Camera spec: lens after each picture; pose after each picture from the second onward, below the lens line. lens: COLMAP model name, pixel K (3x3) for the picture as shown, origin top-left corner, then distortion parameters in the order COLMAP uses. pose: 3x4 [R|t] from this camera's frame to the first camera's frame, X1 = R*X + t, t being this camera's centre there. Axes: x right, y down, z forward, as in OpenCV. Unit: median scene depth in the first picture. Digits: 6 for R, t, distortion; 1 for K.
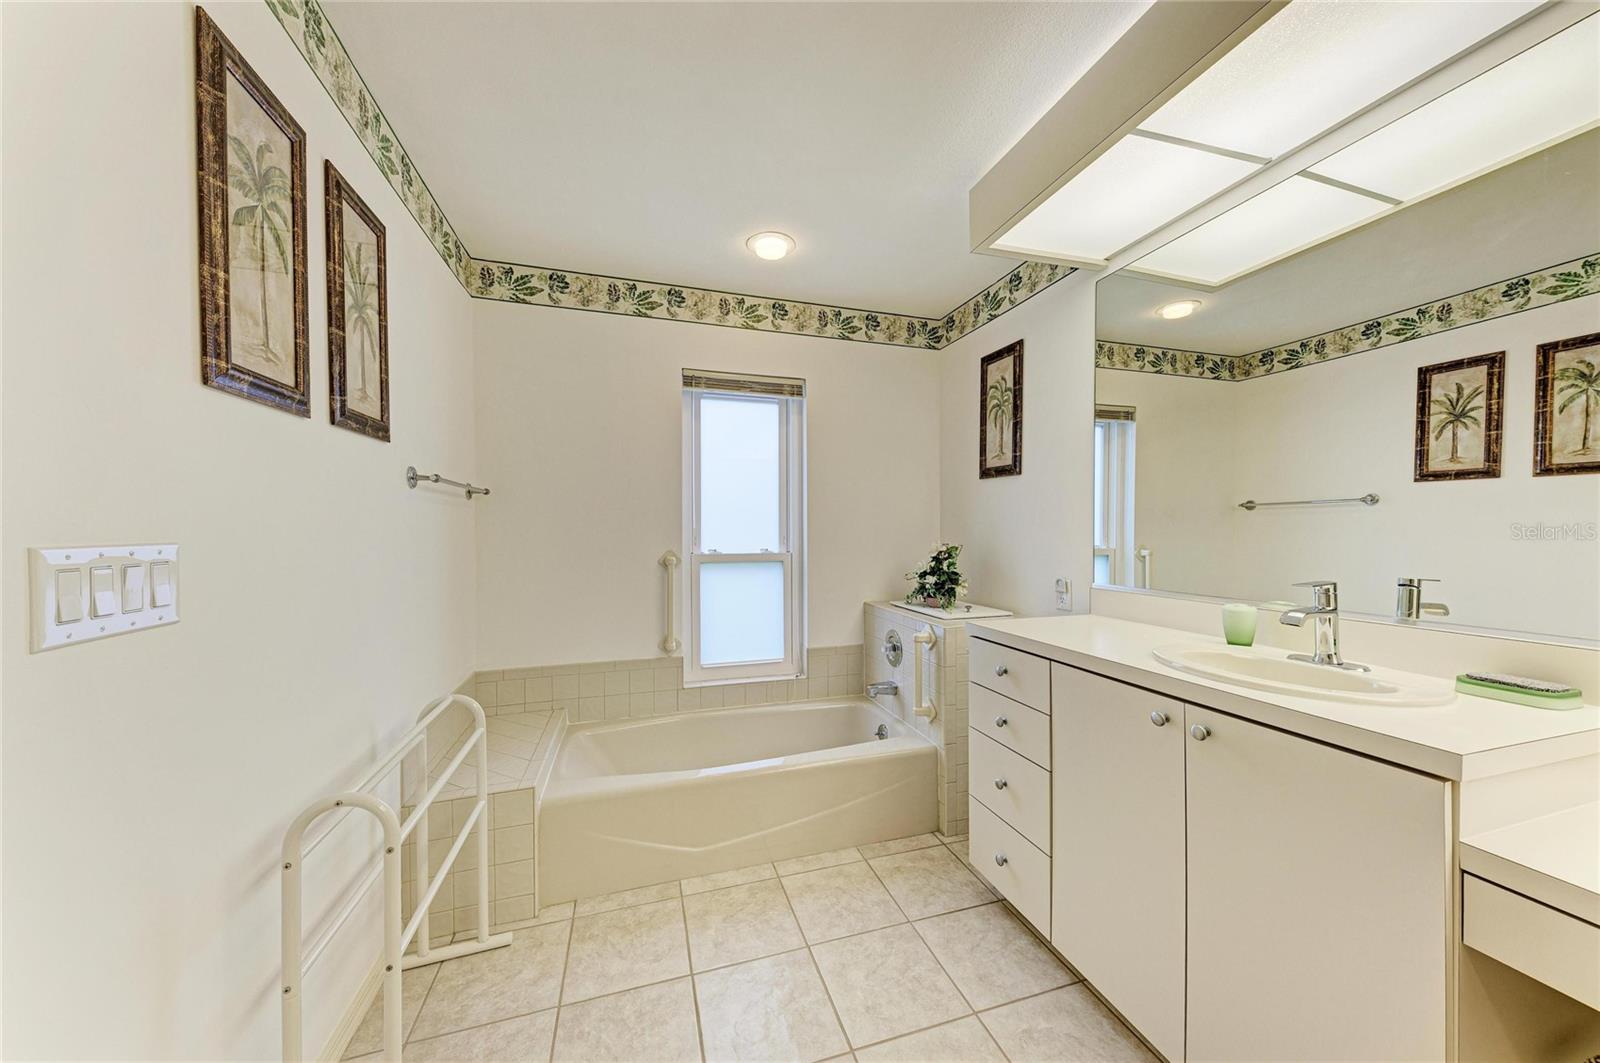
lens RADIAL K [[539.5, 0, 796.0], [0, 539.5, 534.8], [0, 0, 1]] dist [0.013912, -0.002596]
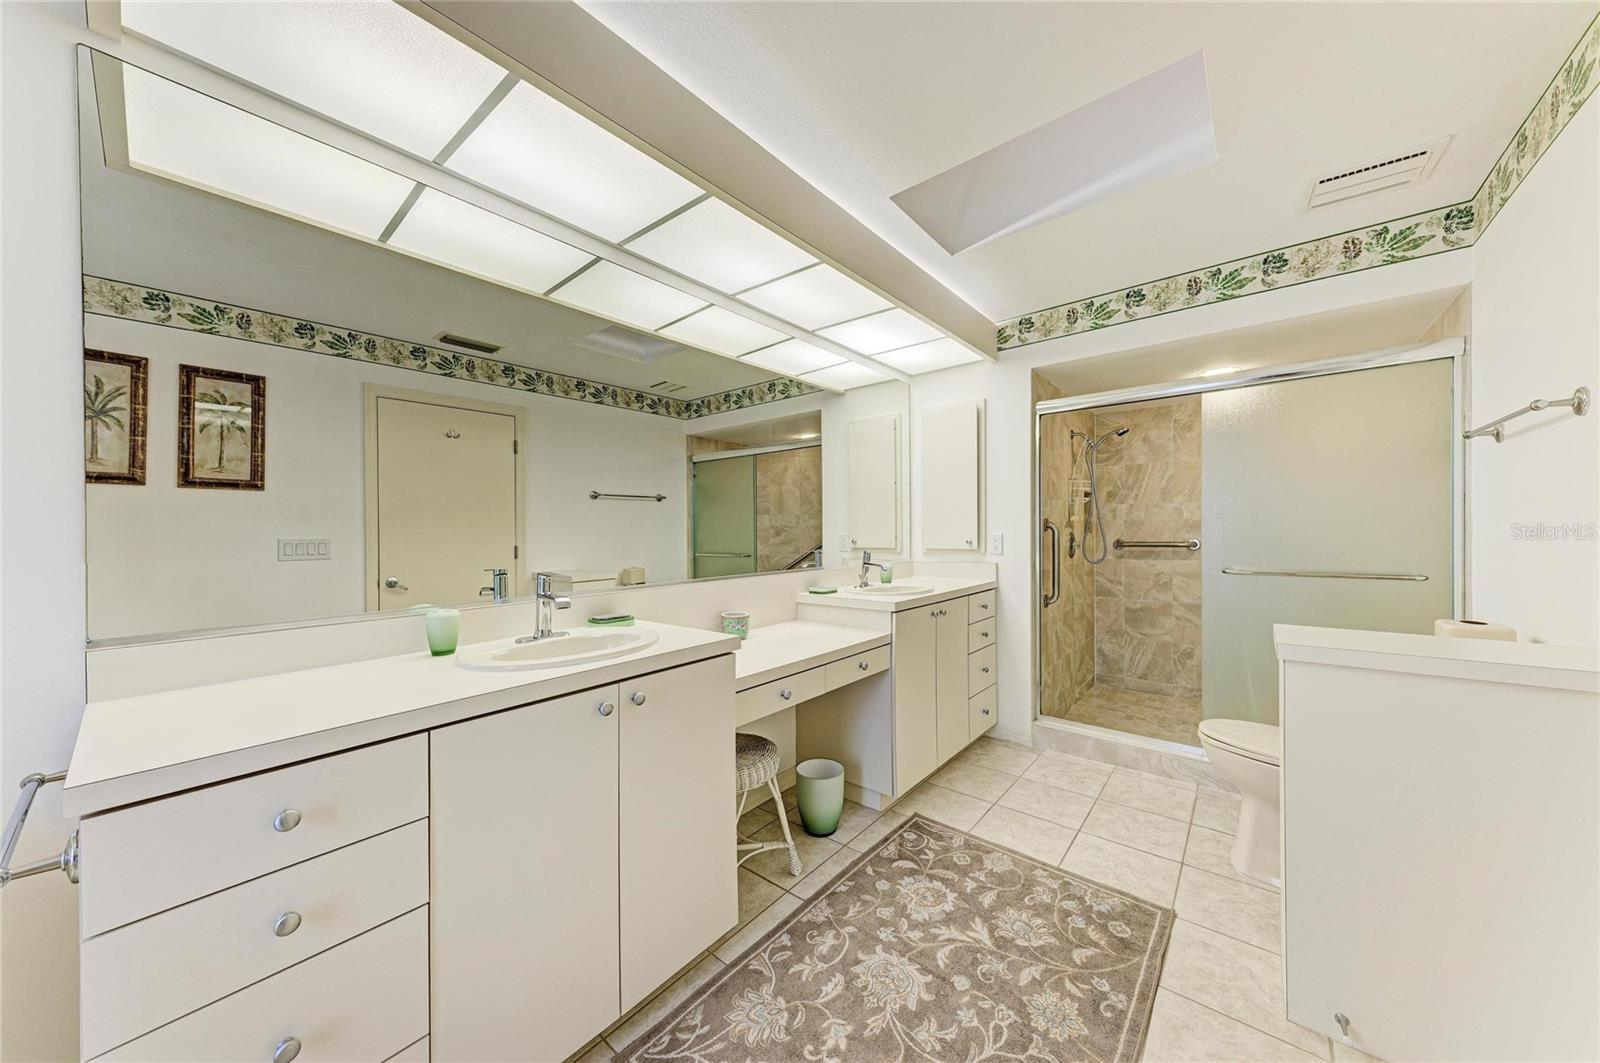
lens RADIAL K [[539.5, 0, 804.6], [0, 539.5, 530.6], [0, 0, 1]] dist [0.013912, -0.002596]
pose [[-0.527858, 0.009236, 0.849282, -0.175189], [0.022908, 0.999732, 0.003366, 0.000605], [-0.849024, 0.021232, -0.527928, 0.524419]]
